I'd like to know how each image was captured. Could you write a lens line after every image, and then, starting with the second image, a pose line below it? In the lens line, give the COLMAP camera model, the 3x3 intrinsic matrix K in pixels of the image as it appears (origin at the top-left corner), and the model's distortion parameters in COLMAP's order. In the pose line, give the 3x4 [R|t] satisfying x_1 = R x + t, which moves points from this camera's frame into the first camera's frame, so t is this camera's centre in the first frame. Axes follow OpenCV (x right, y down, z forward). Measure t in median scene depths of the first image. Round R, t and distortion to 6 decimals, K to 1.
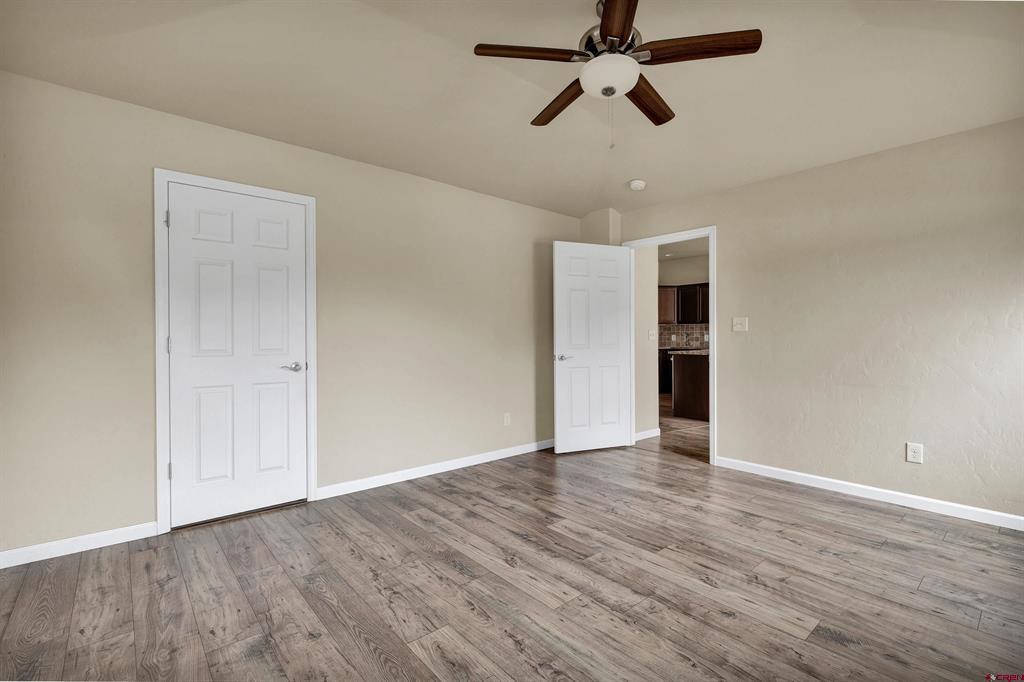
lens RADIAL K [[468.3, 0, 517.6], [0, 468.3, 343.5], [0, 0, 1]] dist [-0.001040, 0.000033]
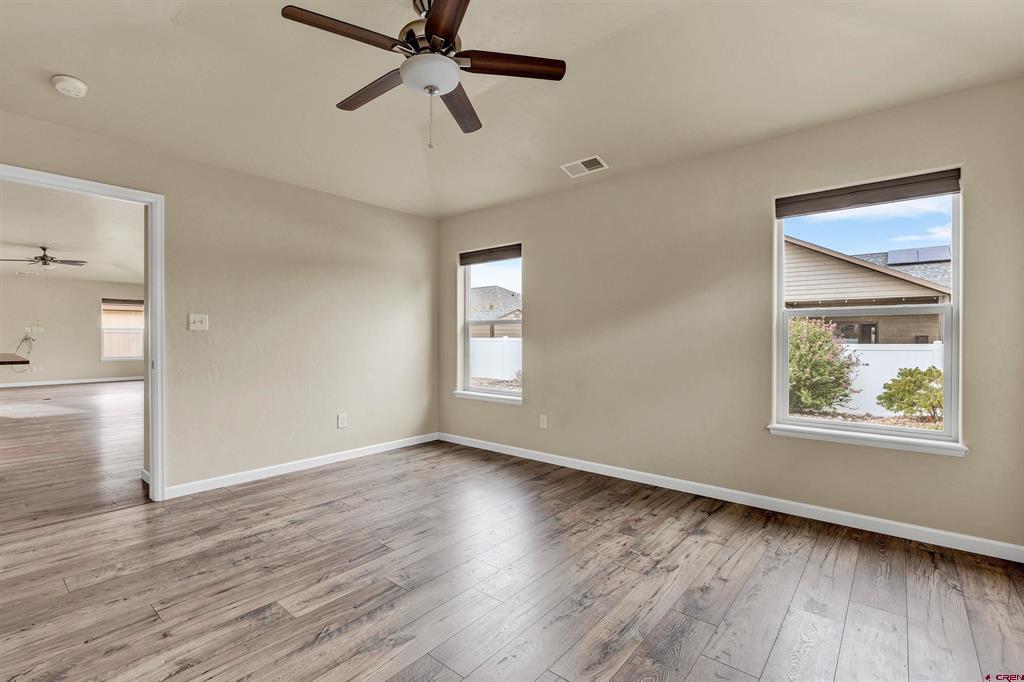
lens RADIAL K [[468.3, 0, 514.3], [0, 468.3, 335.2], [0, 0, 1]] dist [-0.001040, 0.000033]
pose [[-0.164096, 0.002275, 0.986442, -0.648018], [0.017136, 0.999853, 0.000544, -0.010580], [-0.986296, 0.016993, -0.164111, 0.783233]]
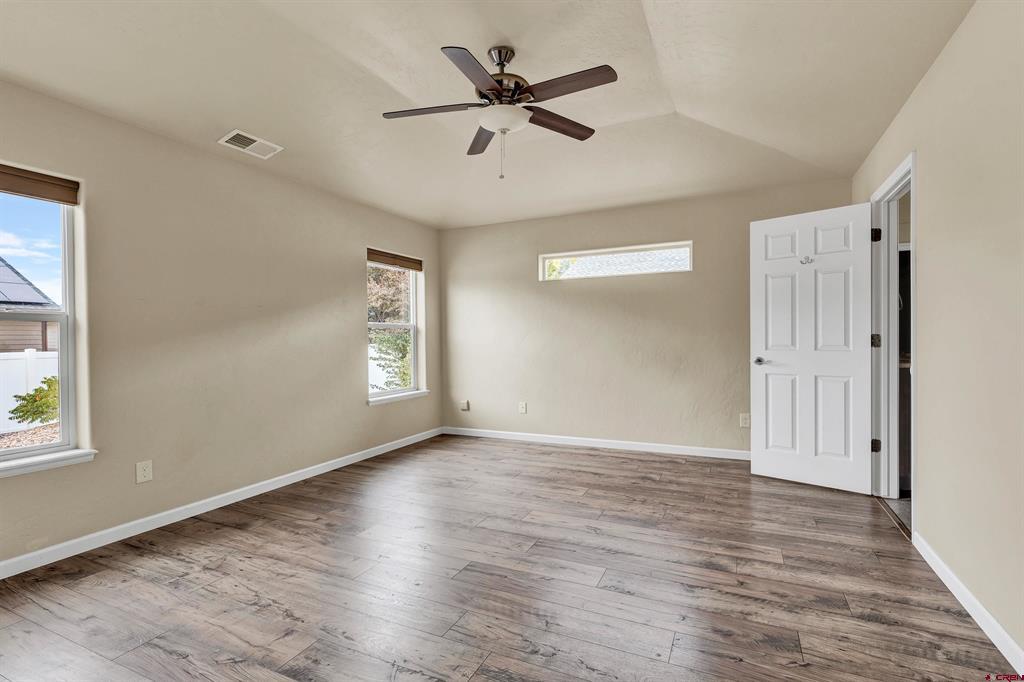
lens RADIAL K [[468.3, 0, 513.2], [0, 468.3, 338.4], [0, 0, 1]] dist [-0.001040, 0.000033]
pose [[-0.917355, 0.013213, -0.397851, 0.506257], [0.007468, 0.999844, 0.015987, -0.009552], [0.398000, 0.011695, -0.917311, 1.634529]]
